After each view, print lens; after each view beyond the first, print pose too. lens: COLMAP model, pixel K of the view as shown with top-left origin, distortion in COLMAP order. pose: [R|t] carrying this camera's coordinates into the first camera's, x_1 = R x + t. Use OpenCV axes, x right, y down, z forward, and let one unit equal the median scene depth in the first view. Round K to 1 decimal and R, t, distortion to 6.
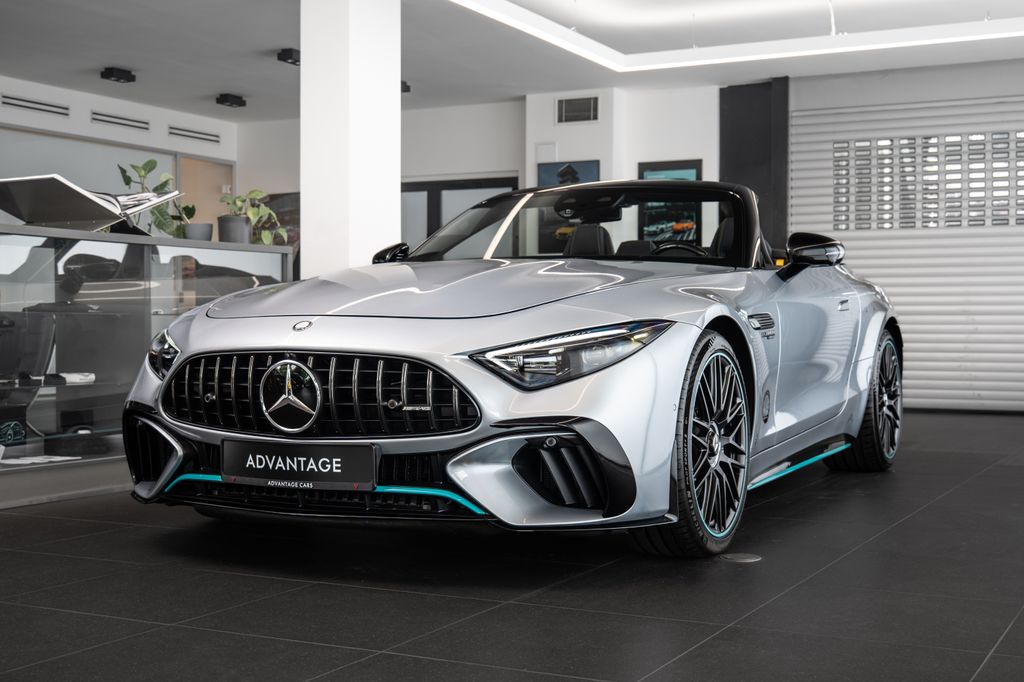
lens RADIAL K [[1425.4, 0, 580.2], [0, 1425.4, 338.8], [0, 0, 1]] dist [-0.022985, -0.027096]
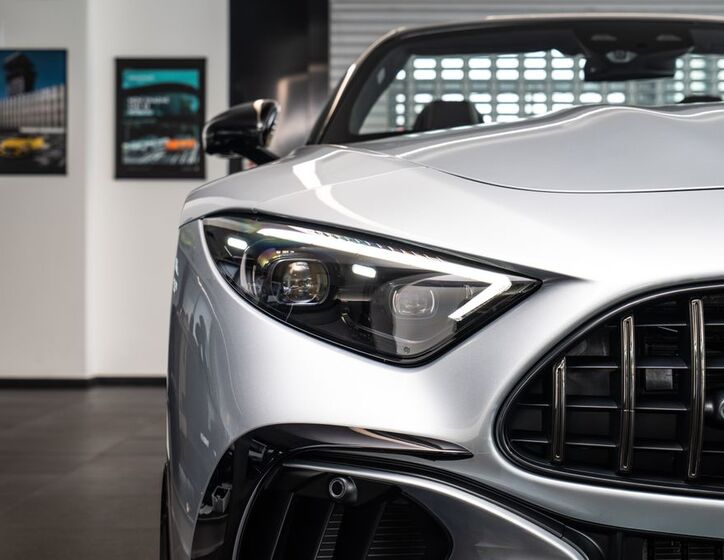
lens RADIAL K [[1439.4, 0, 362.0], [0, 1439.4, 280.0], [0, 0, 1]] dist [0.012489, -0.108791]
pose [[0.885435, 0.000813, 0.464762, -0.527324], [0.007673, 0.999837, -0.016368, 0.015532], [-0.464700, 0.018059, 0.885284, 0.757435]]
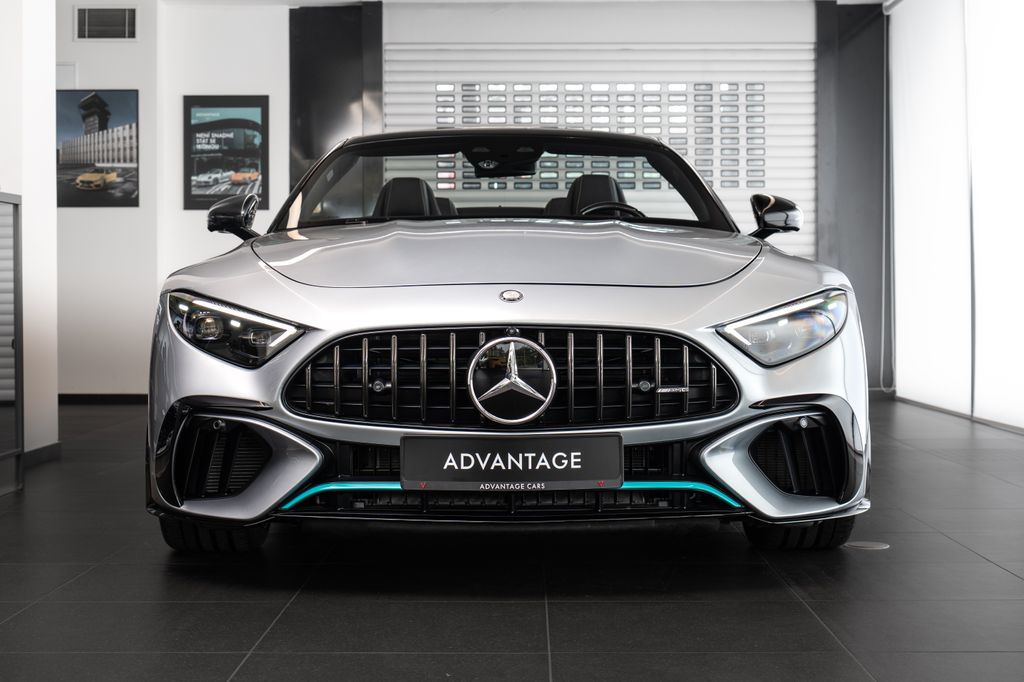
lens RADIAL K [[1785.1, 0, 512.0], [0, 1785.1, 341.0], [0, 0, 1]] dist [0.017923, -0.140537]
pose [[0.891998, -0.013869, 0.451826, -0.675499], [0.008252, 0.999862, 0.014401, 0.002265], [-0.451963, -0.009118, 0.891990, 0.070153]]
